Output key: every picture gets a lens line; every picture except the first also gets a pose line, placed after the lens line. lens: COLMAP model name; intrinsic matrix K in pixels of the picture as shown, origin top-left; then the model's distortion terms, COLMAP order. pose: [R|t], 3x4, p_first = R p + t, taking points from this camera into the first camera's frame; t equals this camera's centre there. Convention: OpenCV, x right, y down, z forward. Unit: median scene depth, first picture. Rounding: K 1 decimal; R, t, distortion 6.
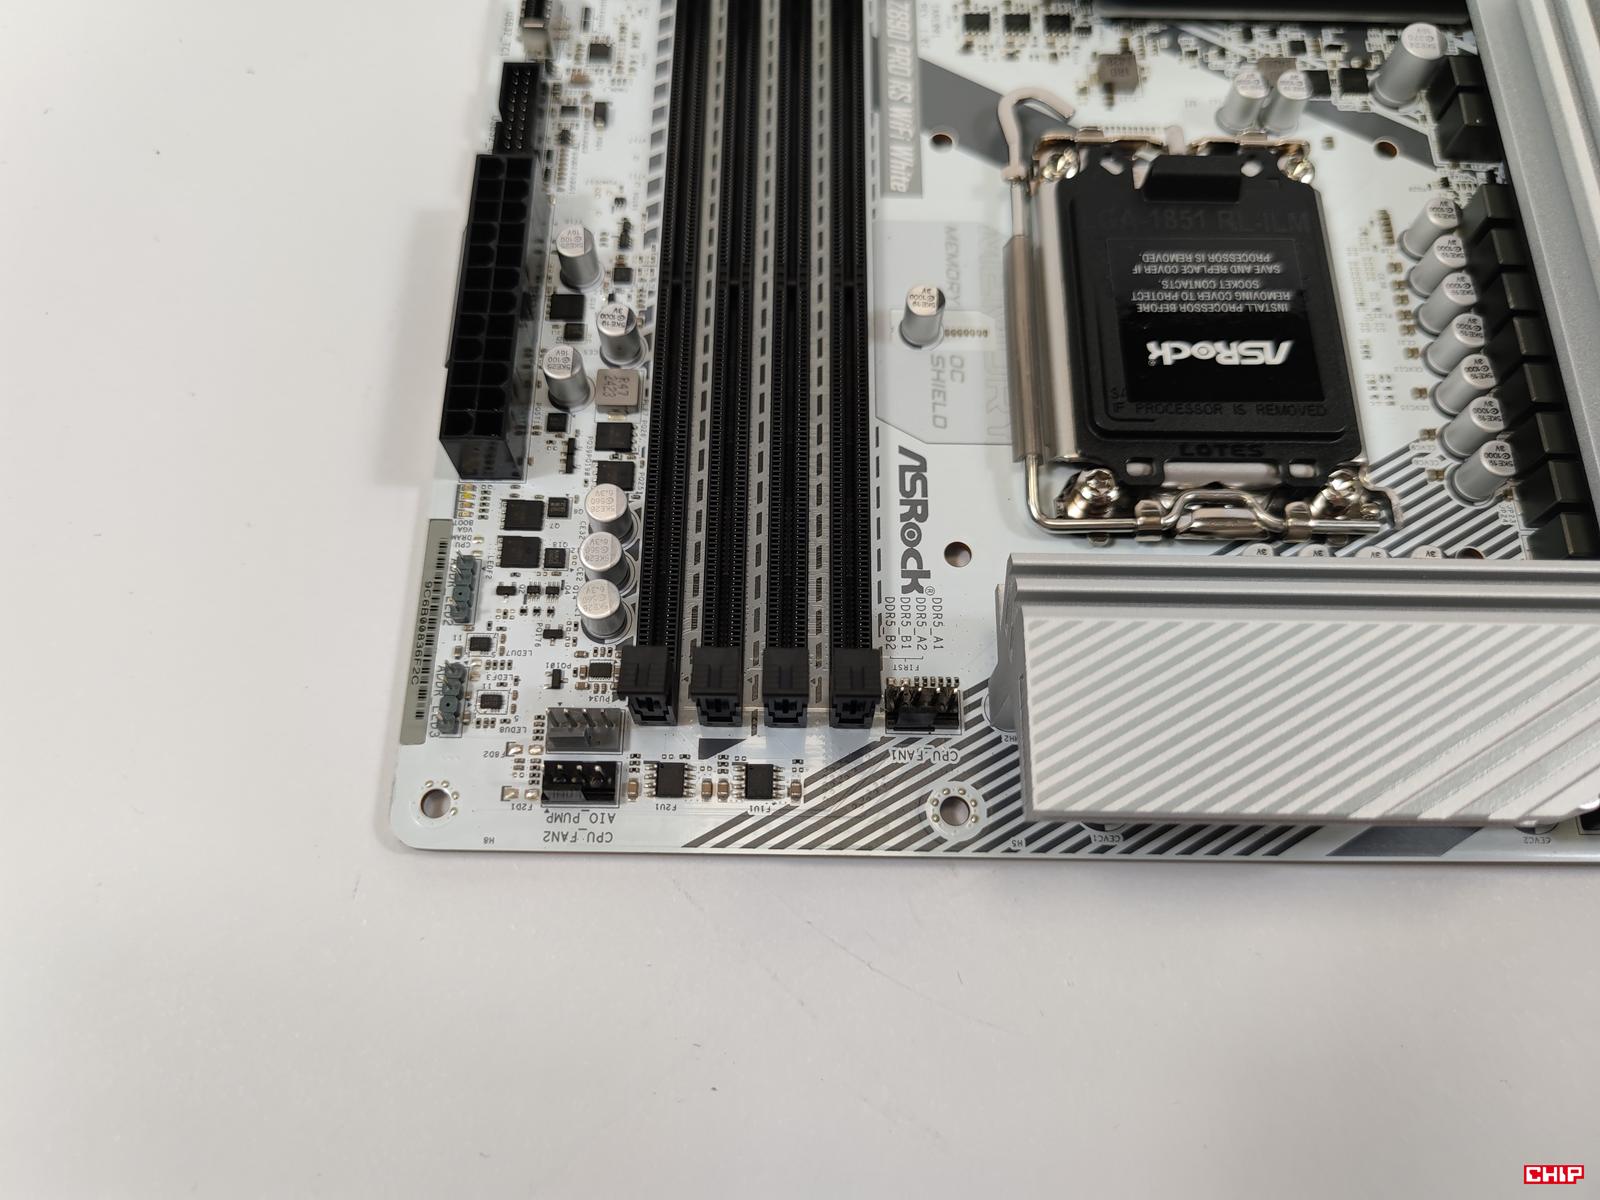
lens RADIAL K [[1260.9, 0, 794.8], [0, 1260.9, 603.5], [0, 0, 1]] dist [-0.000944, -0.066712]
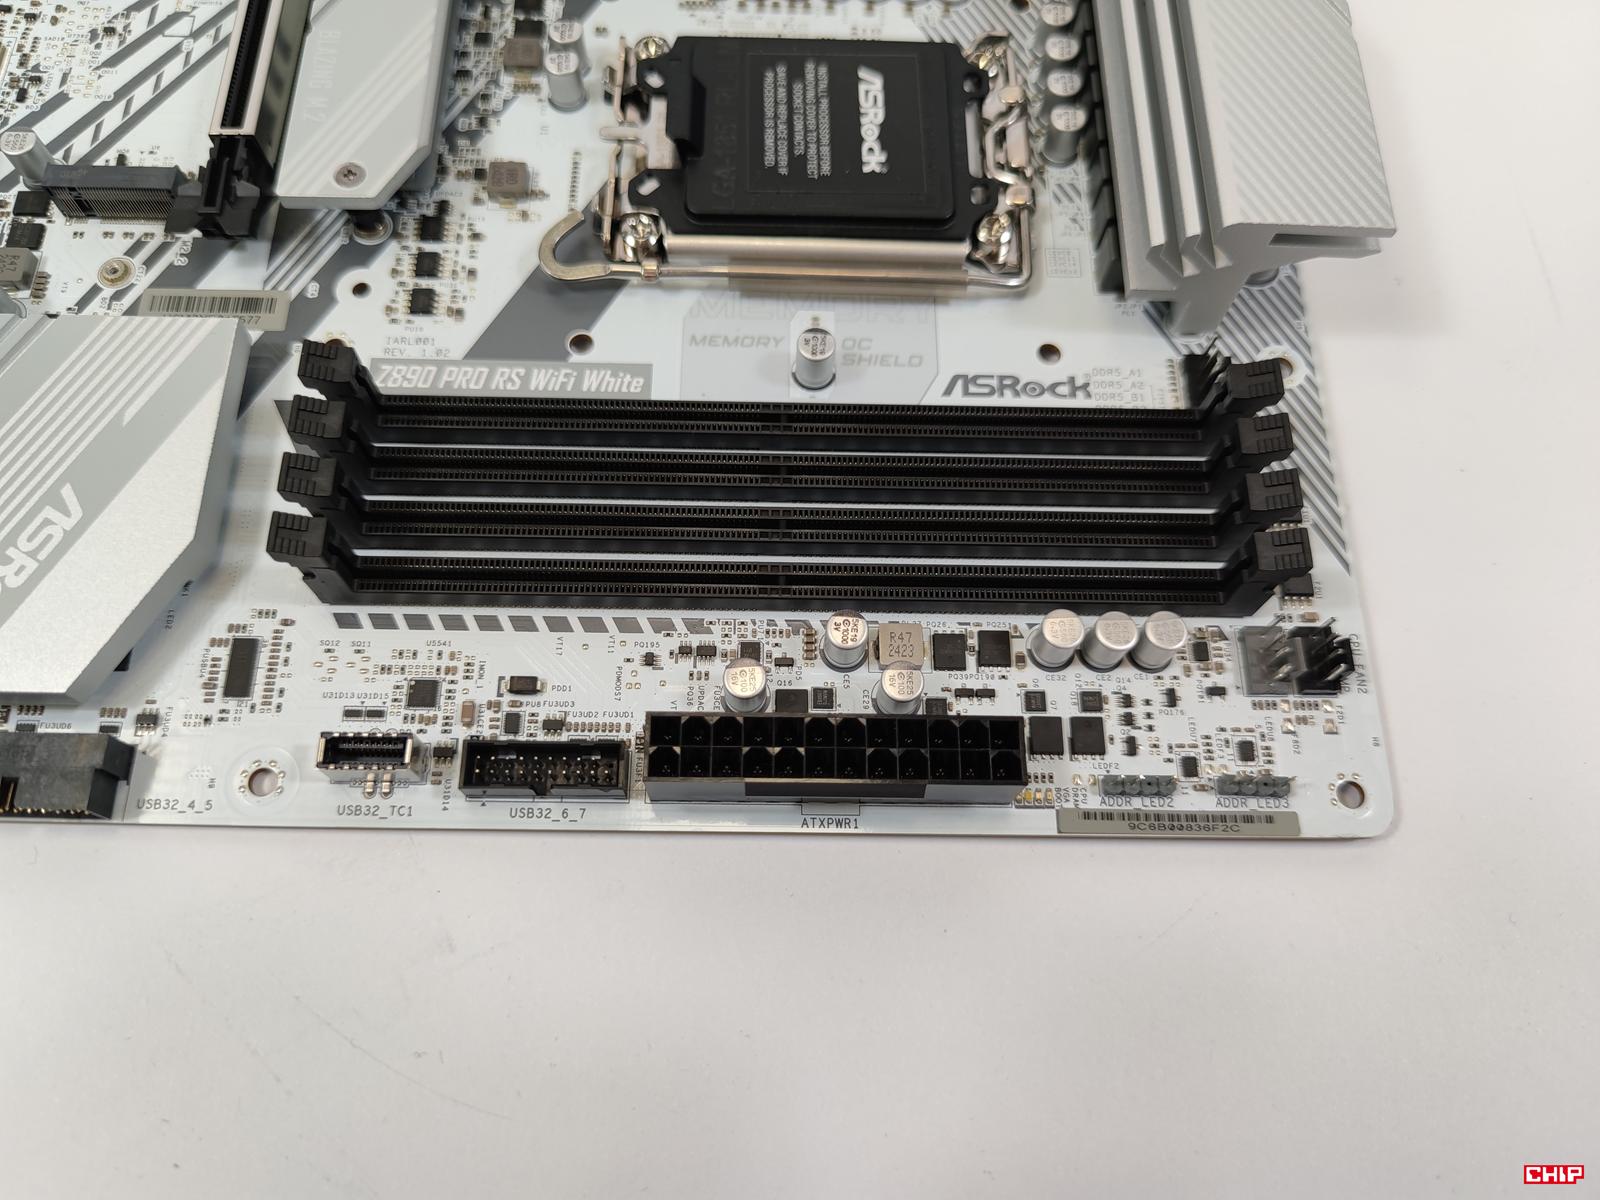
lens RADIAL K [[1272.0, 0, 791.4], [0, 1272.0, 575.2], [0, 0, 1]] dist [-0.018176, -0.019775]
pose [[-0.006429, -0.926701, 0.375744, -0.454855], [0.920328, 0.141474, 0.364667, -0.608229], [-0.391095, 0.348152, 0.851959, 0.199049]]
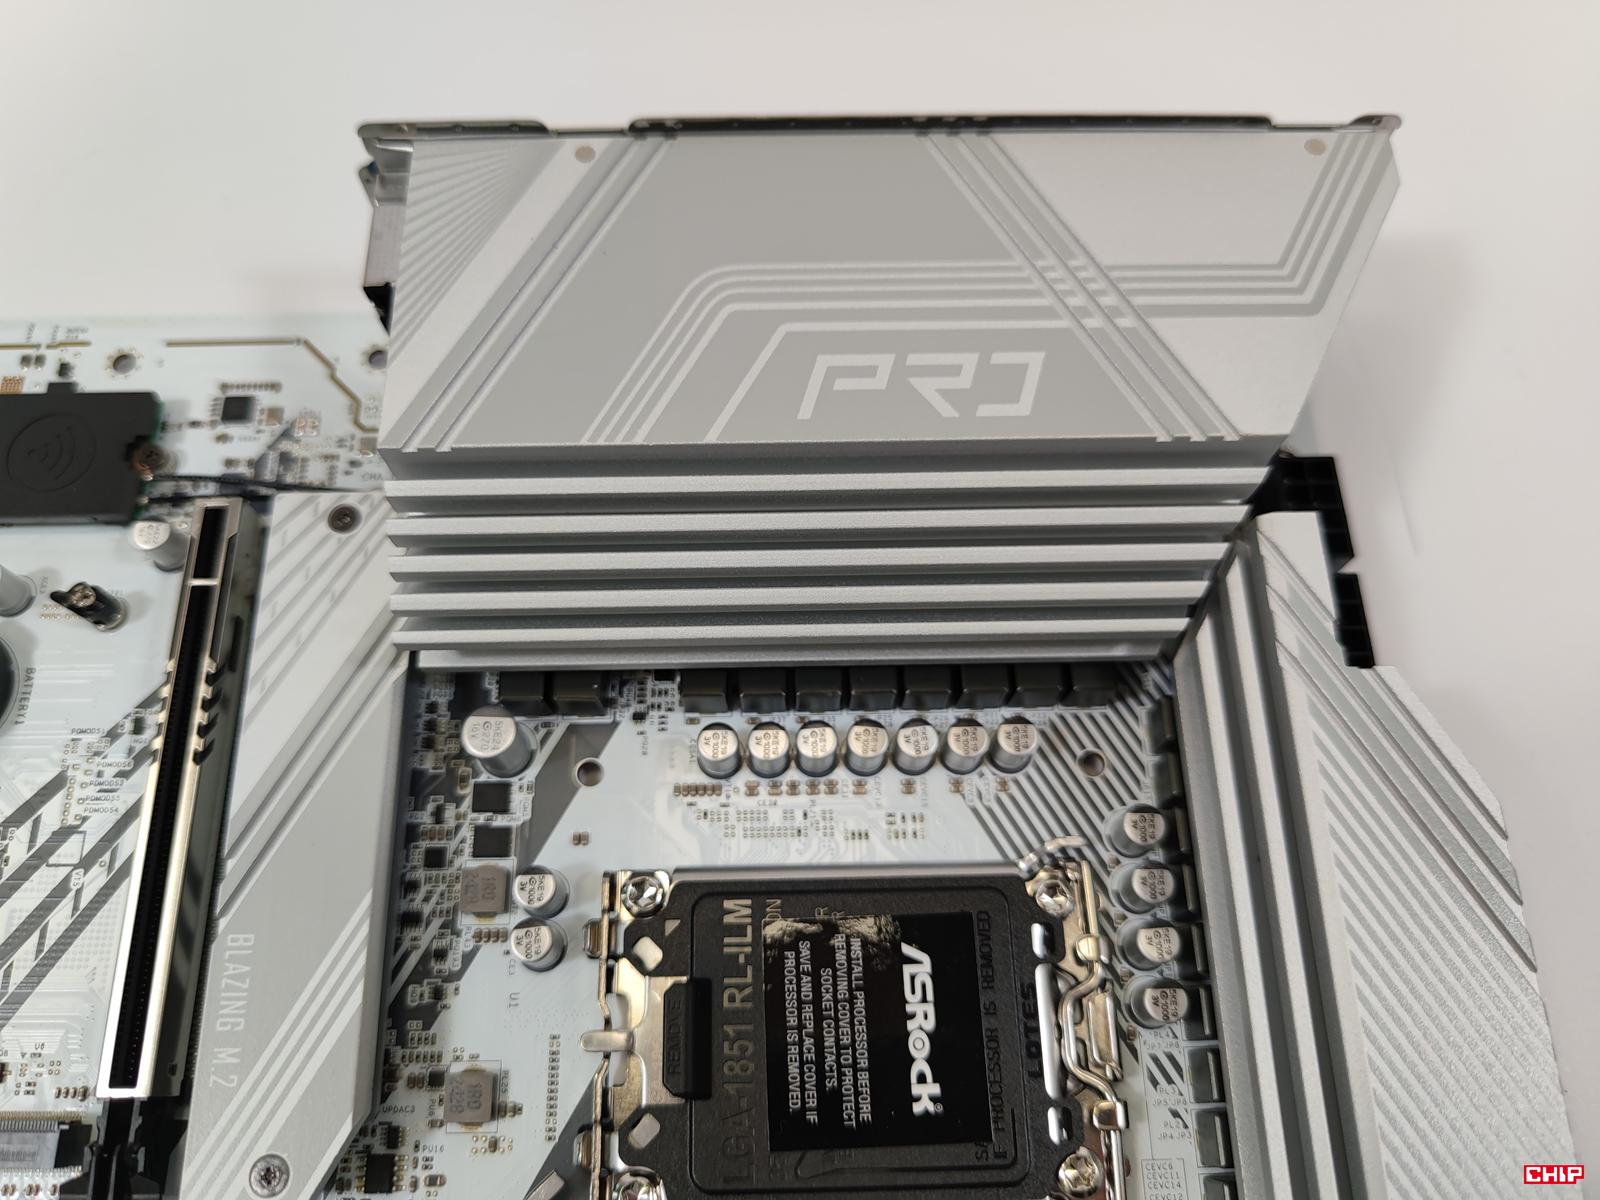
lens RADIAL K [[1238.2, 0, 790.1], [0, 1238.2, 584.9], [0, 0, 1]] dist [-0.003092, -0.054206]
pose [[-0.030322, -0.929066, 0.368669, 0.300581], [0.930007, 0.108941, 0.351027, -0.615327], [-0.366290, 0.353508, 0.860734, 0.162504]]
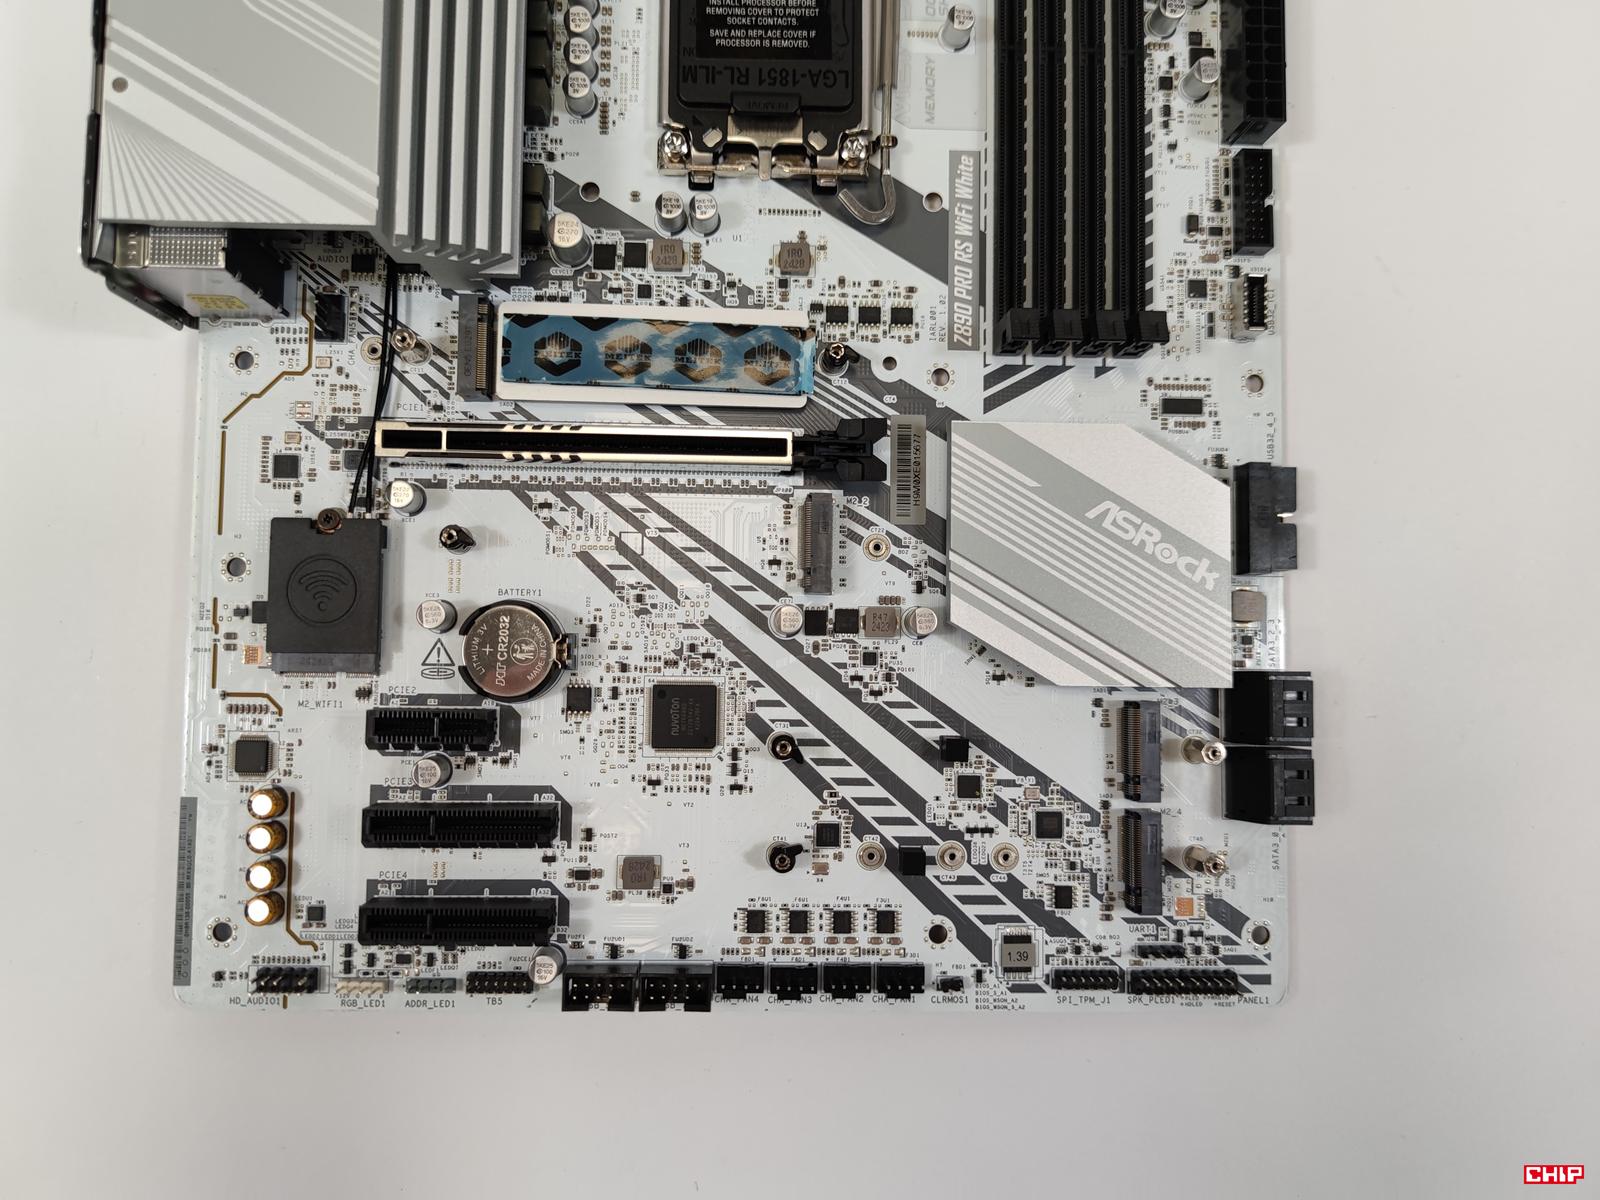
lens RADIAL K [[1207.6, 0, 792.5], [0, 1207.6, 592.3], [0, 0, 1]] dist [0.054633, -0.146862]
pose [[-0.998951, -0.002130, -0.045736, 0.357713], [-0.016693, -0.913221, 0.407122, -1.394501], [-0.042634, 0.407458, 0.912228, 0.020179]]
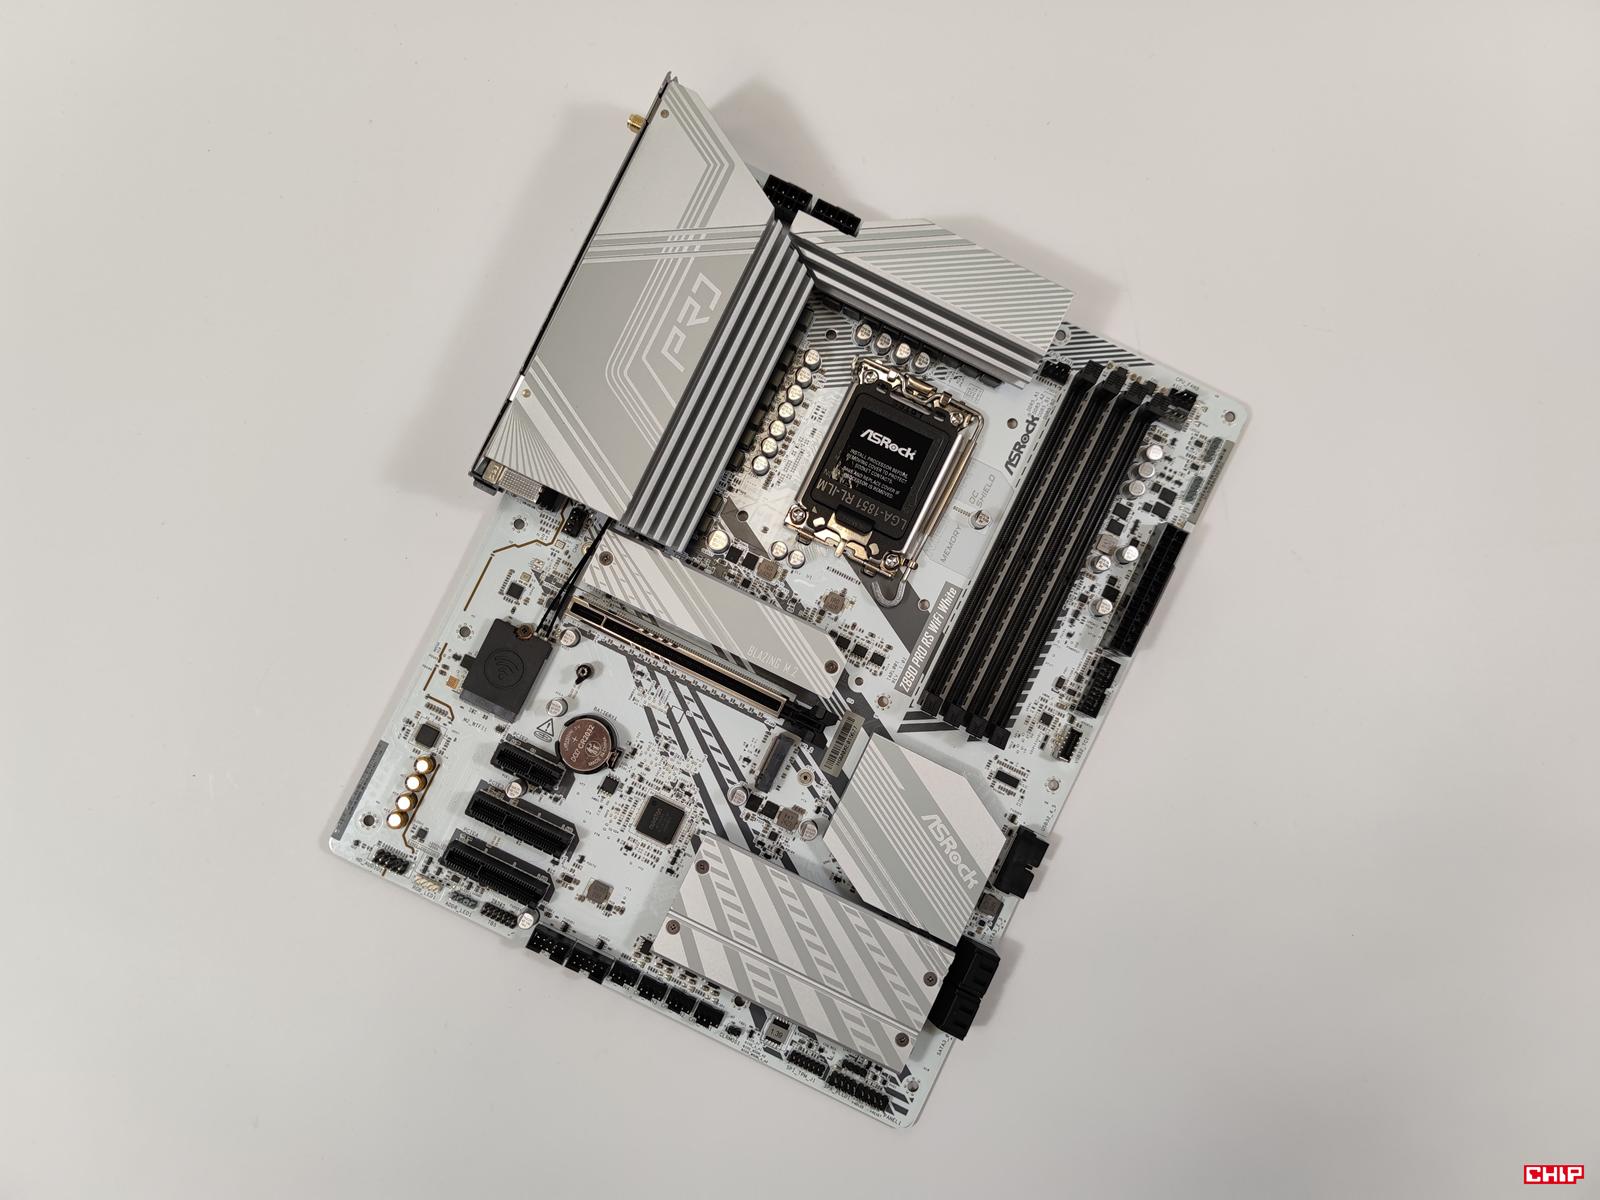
lens RADIAL K [[1194.7, 0, 791.2], [0, 1194.7, 600.5], [0, 0, 1]] dist [0.044600, -0.003264]
pose [[-0.904017, -0.427488, -0.002708, 0.376430], [0.390590, -0.828531, 0.401219, -1.442512], [-0.173760, 0.361651, 0.915978, -0.988989]]
